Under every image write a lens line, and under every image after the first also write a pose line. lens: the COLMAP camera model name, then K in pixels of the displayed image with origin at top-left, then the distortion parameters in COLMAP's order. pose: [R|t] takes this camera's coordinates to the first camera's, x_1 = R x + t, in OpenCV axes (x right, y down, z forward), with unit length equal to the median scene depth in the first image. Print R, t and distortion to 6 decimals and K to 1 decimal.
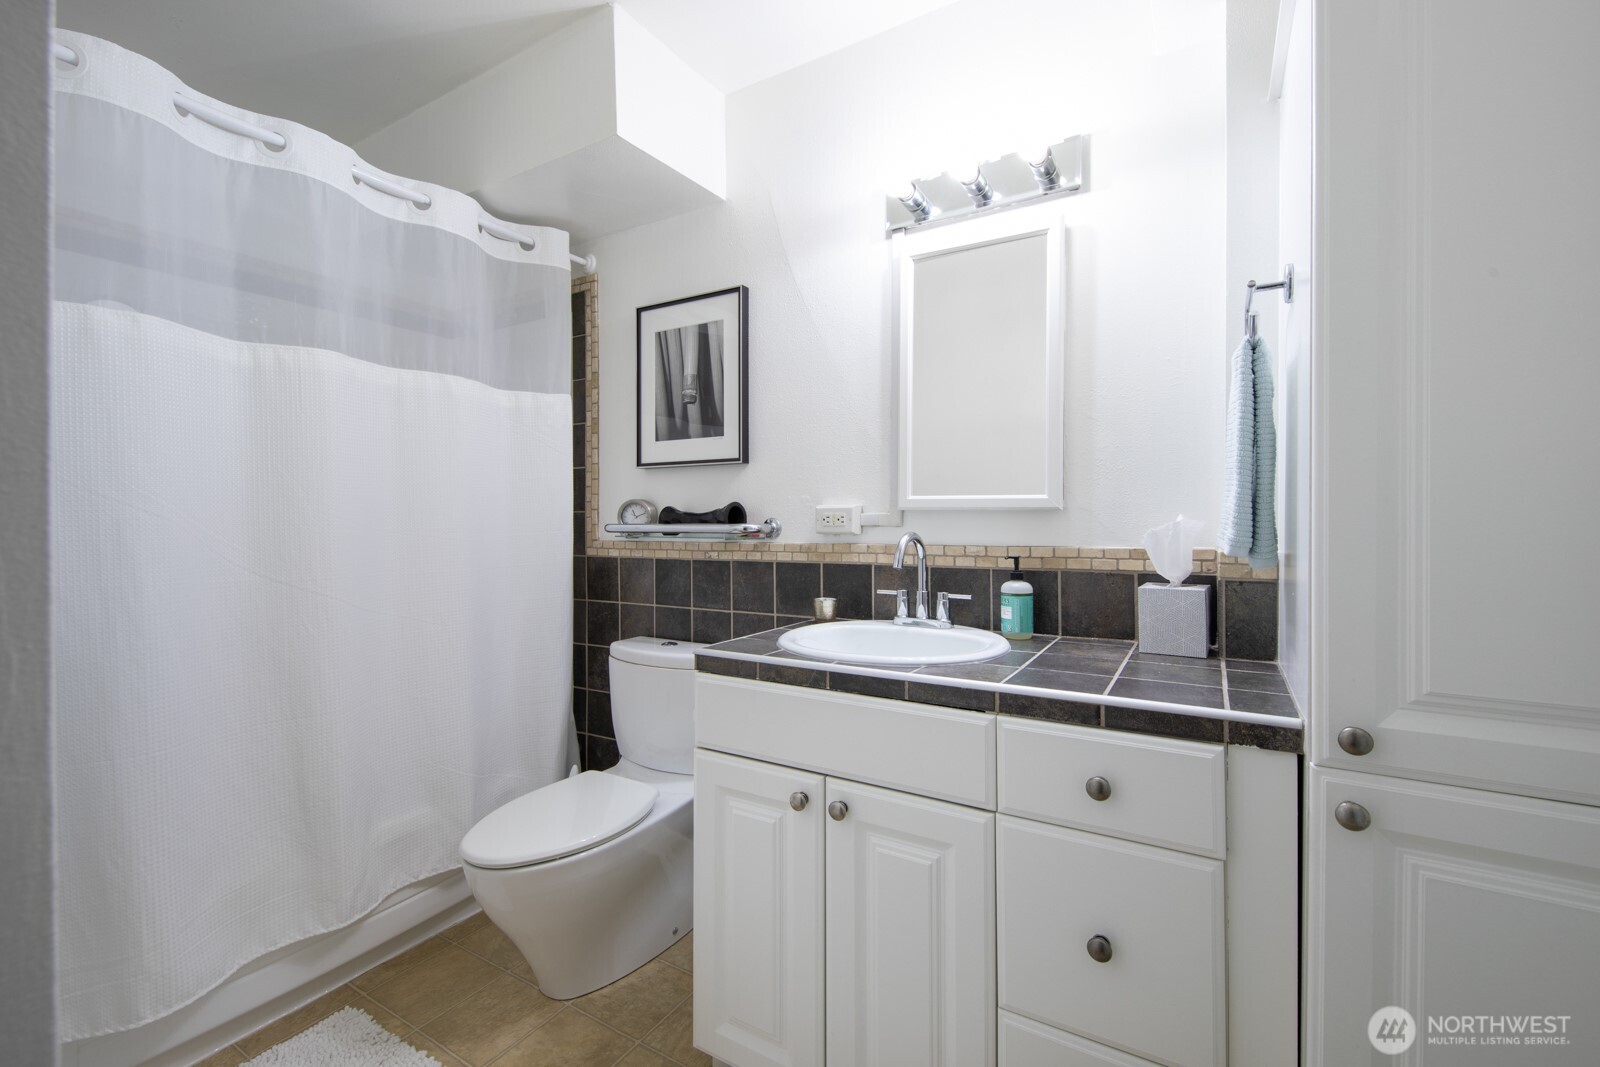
lens RADIAL K [[677.9, 0, 806.5], [0, 677.9, 528.9], [0, 0, 1]] dist [0.016700, -0.010674]
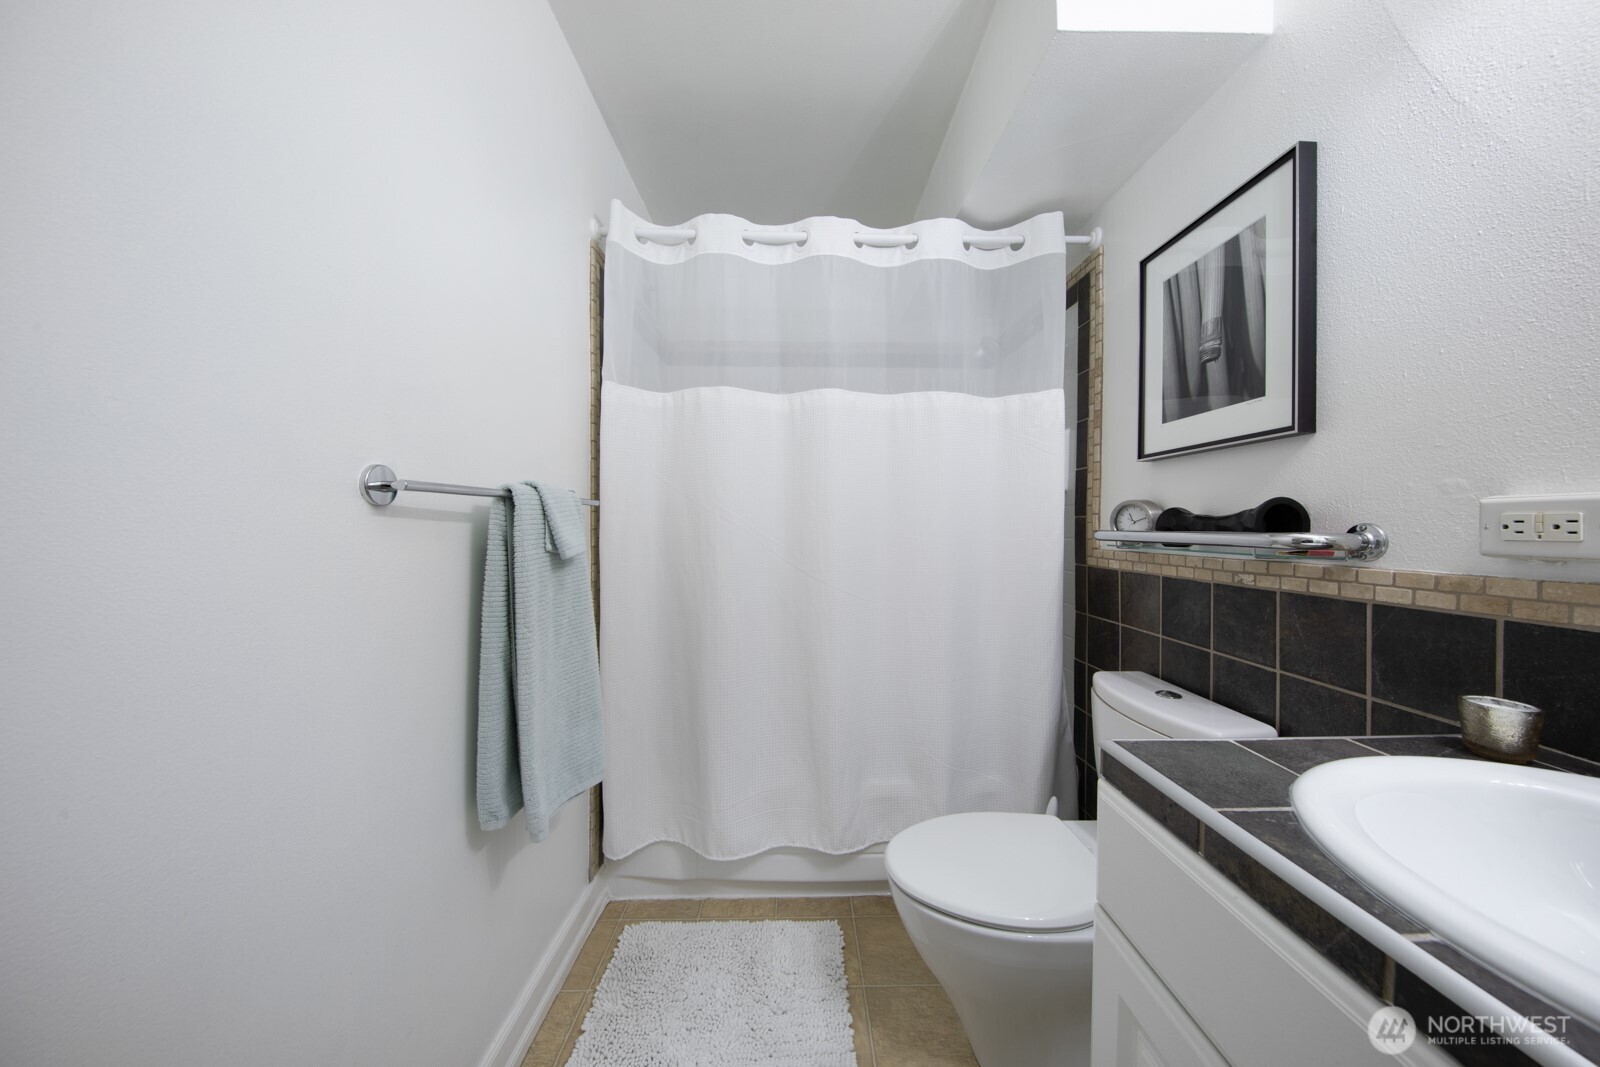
lens RADIAL K [[511.8, 0, 803.0], [0, 511.8, 529.0], [0, 0, 1]] dist [-0.000477, -0.003250]
pose [[0.536235, 0.011174, -0.843995, 0.051480], [-0.018020, 0.999836, 0.001789, -0.003774], [0.843876, 0.014250, 0.536348, 0.362583]]
